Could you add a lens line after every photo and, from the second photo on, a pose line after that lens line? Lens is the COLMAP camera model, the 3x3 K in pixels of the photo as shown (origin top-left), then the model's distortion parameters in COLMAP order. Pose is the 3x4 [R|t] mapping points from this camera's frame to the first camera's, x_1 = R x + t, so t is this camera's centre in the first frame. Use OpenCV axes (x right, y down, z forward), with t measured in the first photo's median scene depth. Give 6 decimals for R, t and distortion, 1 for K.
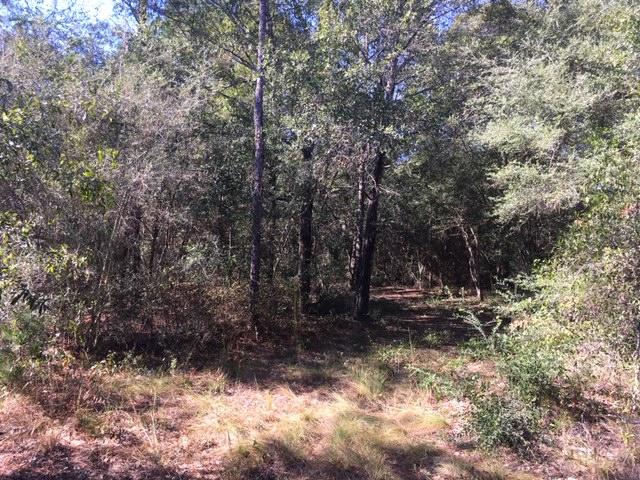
lens RADIAL K [[545.7, 0, 320.0], [0, 545.7, 240.0], [0, 0, 1]] dist [0.076784, -0.074520]
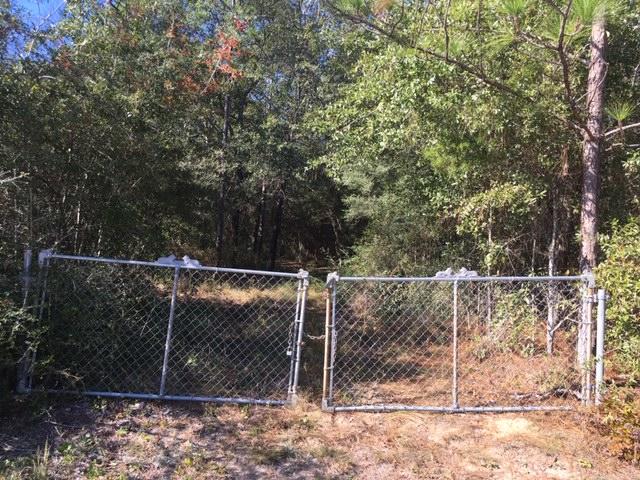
lens RADIAL K [[545.7, 0, 320.0], [0, 545.7, 240.0], [0, 0, 1]] dist [0.076784, -0.074520]
pose [[0.973177, 0.029178, 0.228198, -0.198815], [-0.037063, 0.998852, 0.030341, -0.016211], [-0.227051, -0.037985, 0.973142, -0.810473]]
